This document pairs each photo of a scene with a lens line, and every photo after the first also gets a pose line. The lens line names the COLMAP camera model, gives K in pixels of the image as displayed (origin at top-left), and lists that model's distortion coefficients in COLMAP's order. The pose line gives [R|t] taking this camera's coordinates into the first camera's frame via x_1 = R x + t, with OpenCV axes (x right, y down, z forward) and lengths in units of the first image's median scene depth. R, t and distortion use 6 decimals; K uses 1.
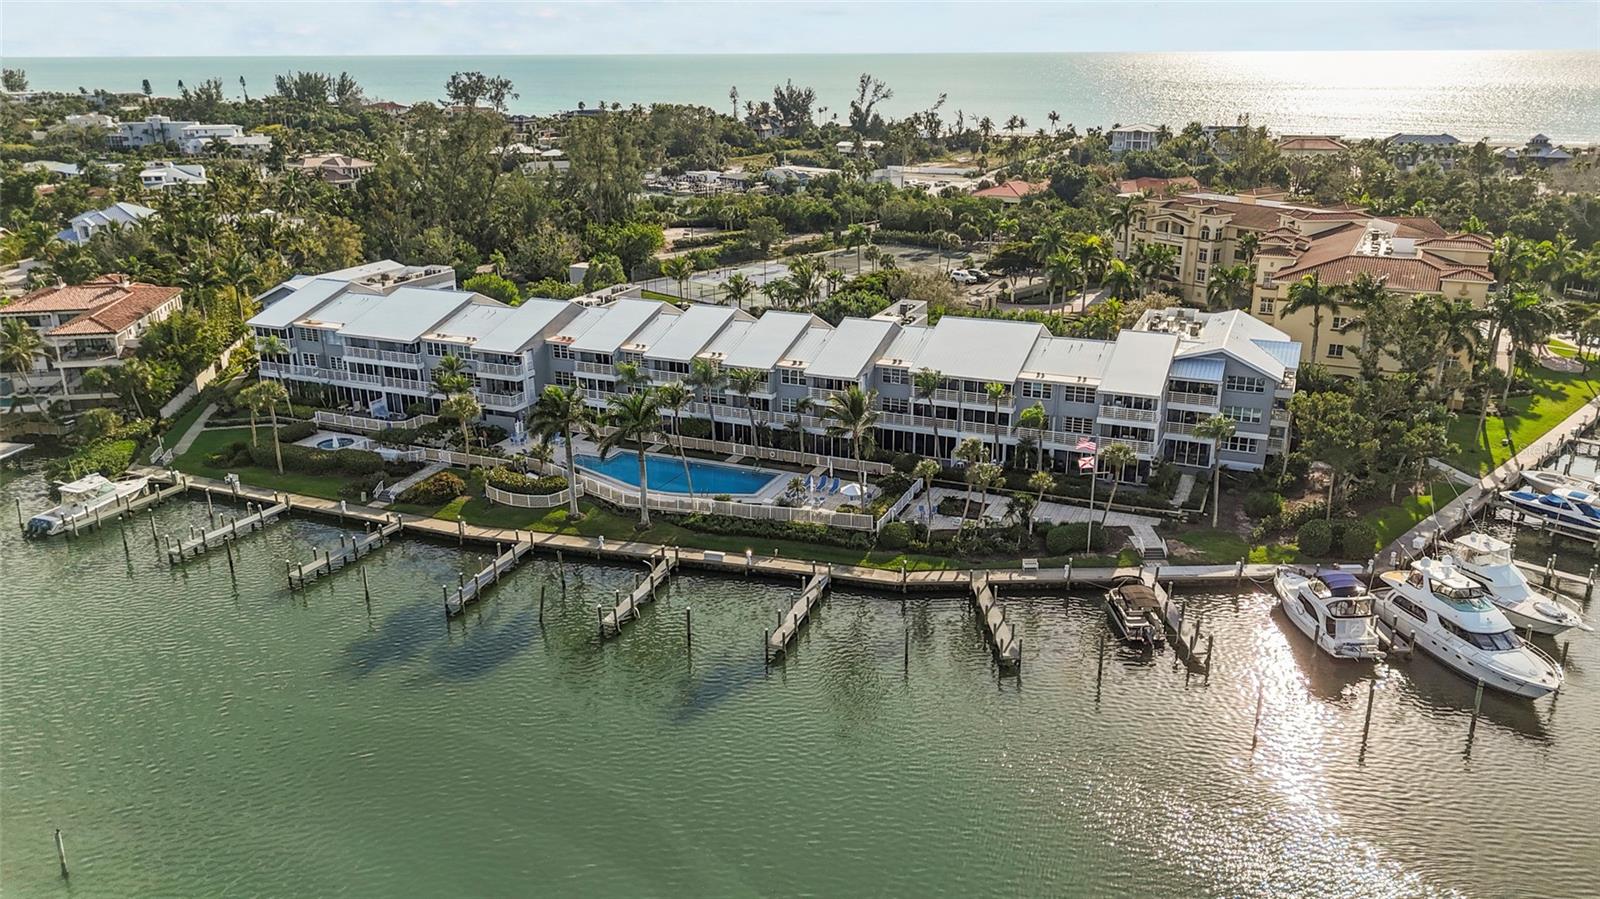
lens RADIAL K [[1177.3, 0, 800.8], [0, 1177.3, 449.2], [0, 0, 1]] dist [0.053818, -0.017581]
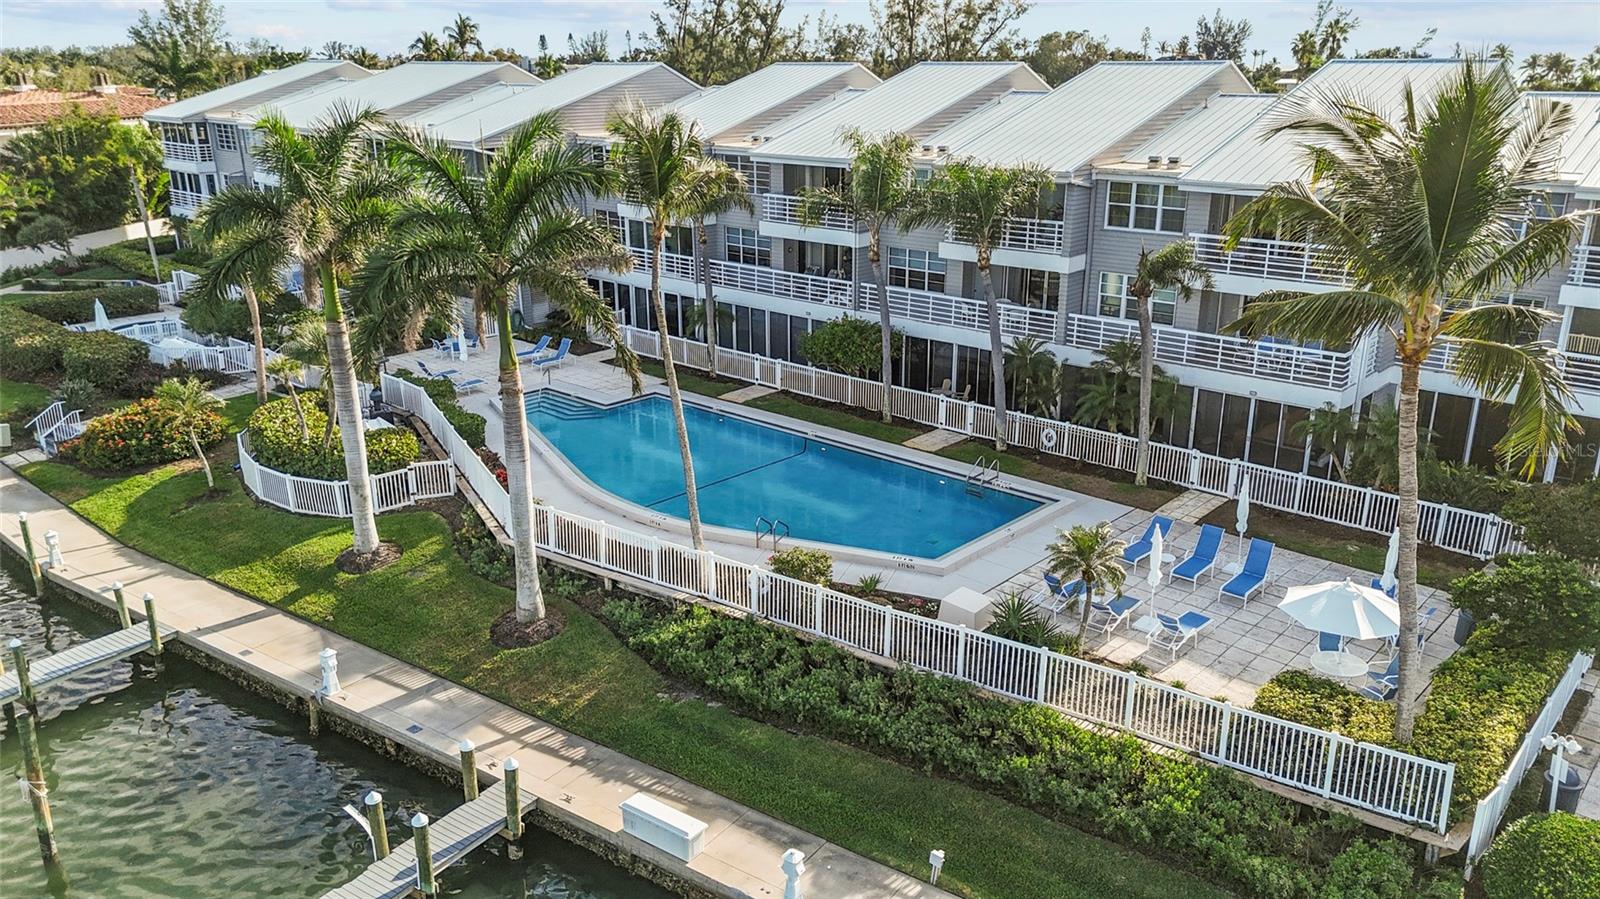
lens RADIAL K [[1177.3, 0, 794.1], [0, 1177.3, 448.2], [0, 0, 1]] dist [0.053818, -0.017581]
pose [[0.943757, 0.104098, -0.313824, 0.012215], [-0.105548, 0.994337, 0.012416, 0.010957], [0.313339, 0.021406, 0.949400, 0.679969]]
